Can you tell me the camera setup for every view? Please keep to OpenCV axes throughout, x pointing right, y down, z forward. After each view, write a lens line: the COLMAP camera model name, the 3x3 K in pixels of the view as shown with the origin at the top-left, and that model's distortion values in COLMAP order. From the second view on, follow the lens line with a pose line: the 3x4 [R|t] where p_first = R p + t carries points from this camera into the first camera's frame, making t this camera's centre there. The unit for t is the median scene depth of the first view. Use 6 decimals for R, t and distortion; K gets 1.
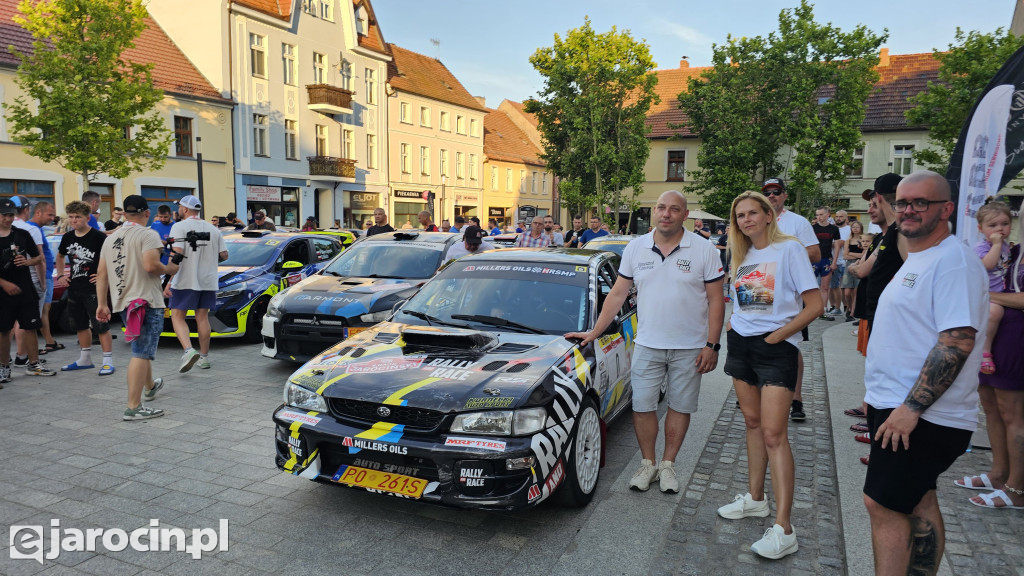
lens RADIAL K [[681.1, 0, 512.2], [0, 681.1, 288.4], [0, 0, 1]] dist [0.045004, -0.038686]
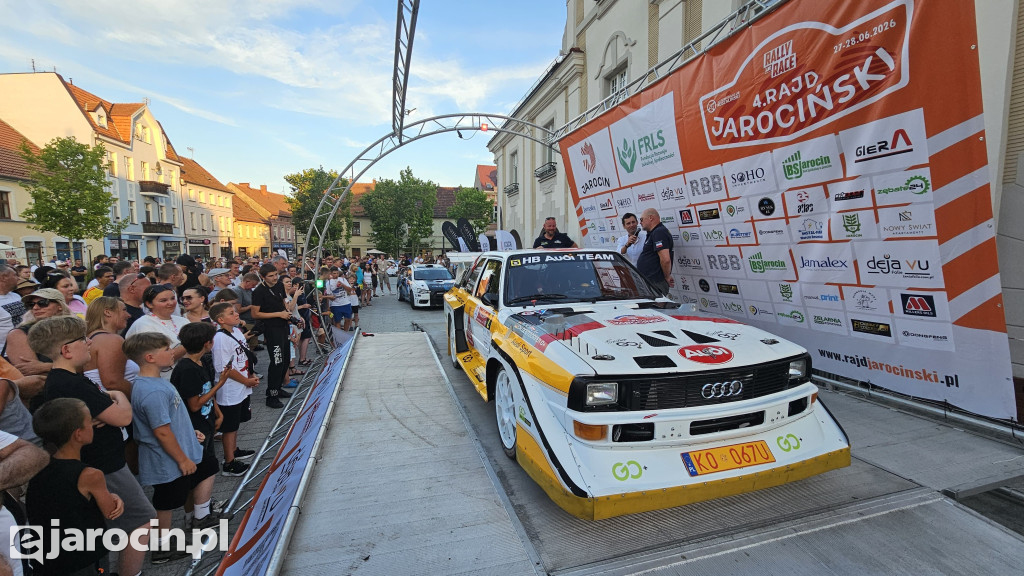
lens RADIAL K [[419.9, 0, 504.9], [0, 419.9, 290.6], [0, 0, 1]] dist [-0.003861, 0.000225]
pose [[0.778941, -0.081857, 0.621731, -0.248934], [0.081645, 0.996243, 0.028874, 0.019075], [-0.621759, 0.028270, 0.782698, -0.354656]]
